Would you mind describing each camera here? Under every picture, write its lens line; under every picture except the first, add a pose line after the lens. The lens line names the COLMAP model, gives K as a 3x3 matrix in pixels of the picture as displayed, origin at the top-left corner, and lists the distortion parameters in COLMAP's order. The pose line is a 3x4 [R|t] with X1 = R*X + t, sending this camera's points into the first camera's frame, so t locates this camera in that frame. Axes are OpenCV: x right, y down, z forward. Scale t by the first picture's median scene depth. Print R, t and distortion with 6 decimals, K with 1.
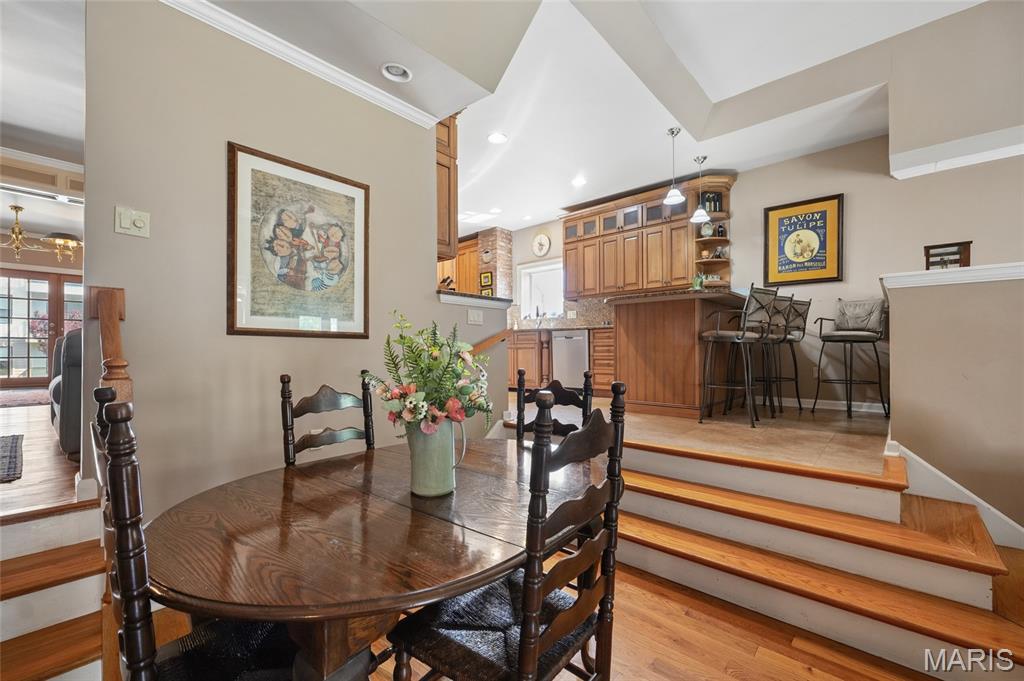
lens RADIAL K [[418.6, 0, 508.3], [0, 418.6, 346.5], [0, 0, 1]] dist [-0.004041, -0.000017]
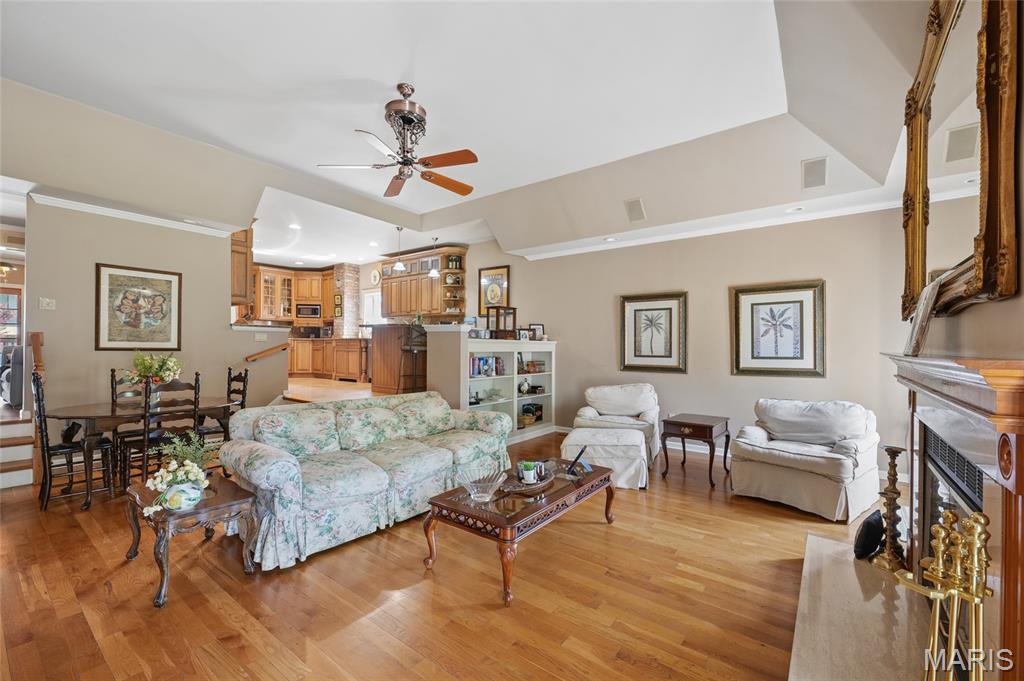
lens RADIAL K [[418.6, 0, 517.9], [0, 418.6, 344.3], [0, 0, 1]] dist [-0.004041, -0.000017]
pose [[0.993503, 0.008762, 0.113468, 1.069373], [-0.008985, 0.999959, 0.001451, -0.070034], [-0.113451, -0.002461, 0.993541, -1.188414]]
